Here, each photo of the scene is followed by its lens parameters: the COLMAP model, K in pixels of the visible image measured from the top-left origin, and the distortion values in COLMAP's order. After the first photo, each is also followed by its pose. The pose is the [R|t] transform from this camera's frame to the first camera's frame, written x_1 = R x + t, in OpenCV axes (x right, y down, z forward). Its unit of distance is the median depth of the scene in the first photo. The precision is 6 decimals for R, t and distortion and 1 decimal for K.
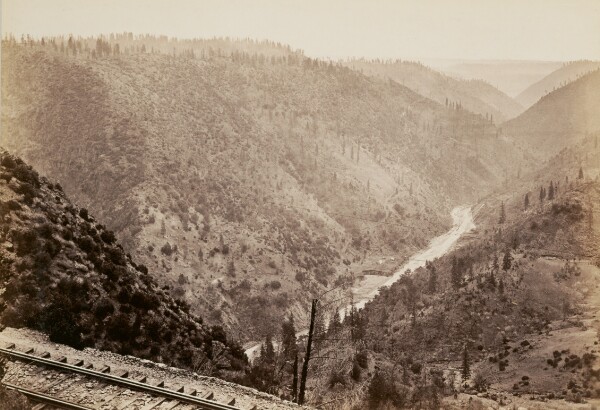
lens RADIAL K [[950.8, 0, 300.6], [0, 950.8, 204.9], [0, 0, 1]] dist [-0.050551, 0.000000]
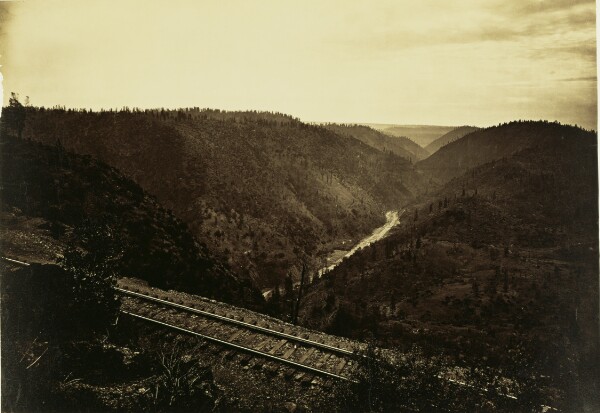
lens RADIAL K [[950.8, 0, 299.7], [0, 950.8, 206.5], [0, 0, 1]] dist [-0.050551, 0.000000]
pose [[0.999840, 0.011256, -0.013872, 0.028722], [-0.012262, 0.997130, -0.074713, 0.123323], [0.012992, 0.074871, 0.997109, -0.696897]]
